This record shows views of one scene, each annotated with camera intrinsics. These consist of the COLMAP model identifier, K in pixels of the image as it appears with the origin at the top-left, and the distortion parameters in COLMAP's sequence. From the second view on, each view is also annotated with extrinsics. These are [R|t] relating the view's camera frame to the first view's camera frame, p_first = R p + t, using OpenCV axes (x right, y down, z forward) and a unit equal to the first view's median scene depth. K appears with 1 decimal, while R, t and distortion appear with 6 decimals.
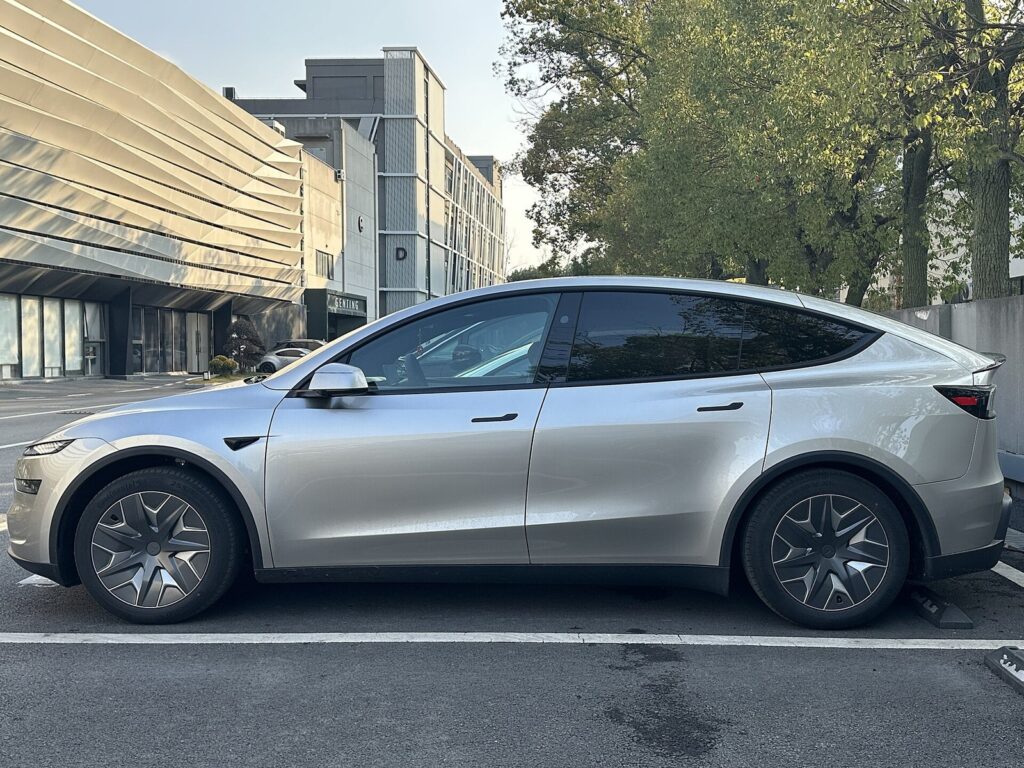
lens RADIAL K [[1190.3, 0, 512.0], [0, 1190.3, 382.3], [0, 0, 1]] dist [-0.031888, 0.000000]
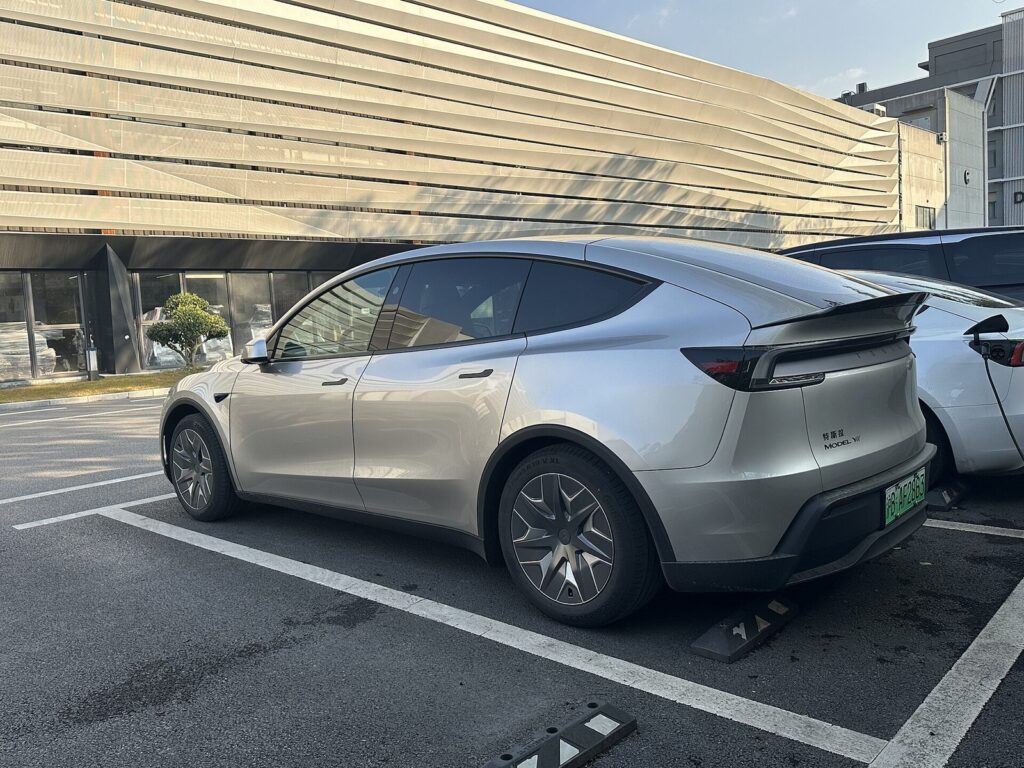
lens RADIAL K [[841.0, 0, 511.9], [0, 841.0, 384.6], [0, 0, 1]] dist [-0.053272, 0.002280]
pose [[0.678952, 0.009089, -0.734126, 0.195487], [0.049830, 0.997047, 0.058430, -0.002613], [0.732489, -0.076252, 0.676494, 0.155583]]
